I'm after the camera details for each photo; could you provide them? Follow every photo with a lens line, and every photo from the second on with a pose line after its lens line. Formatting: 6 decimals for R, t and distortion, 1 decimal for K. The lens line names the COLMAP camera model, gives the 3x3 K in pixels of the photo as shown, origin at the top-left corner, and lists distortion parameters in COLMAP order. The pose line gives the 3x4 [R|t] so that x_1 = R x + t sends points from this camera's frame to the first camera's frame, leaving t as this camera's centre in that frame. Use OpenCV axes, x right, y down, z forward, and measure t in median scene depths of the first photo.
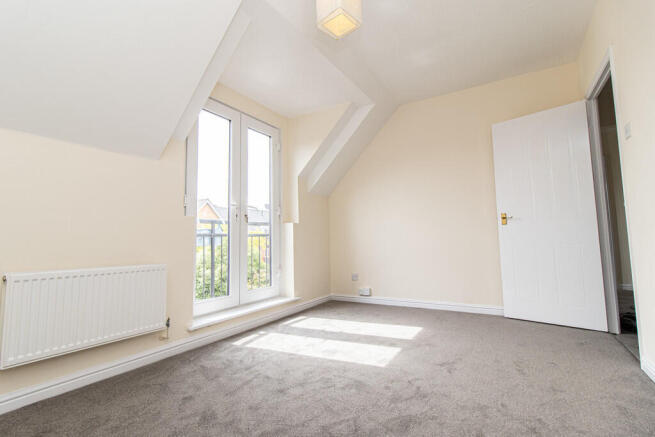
lens RADIAL K [[311.1, 0, 327.5], [0, 311.1, 218.5], [0, 0, 1]] dist [0.000429, 0.000000]
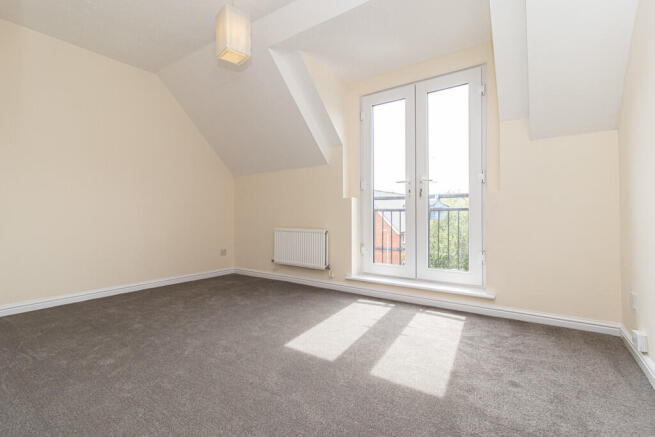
lens RADIAL K [[311.1, 0, 327.5], [0, 311.1, 218.5], [0, 0, 1]] dist [0.000429, 0.000000]
pose [[-0.090983, 0.020476, -0.995642, 0.774234], [0.072363, 0.997282, 0.013897, 0.050244], [0.993220, -0.070784, -0.092218, 0.854264]]
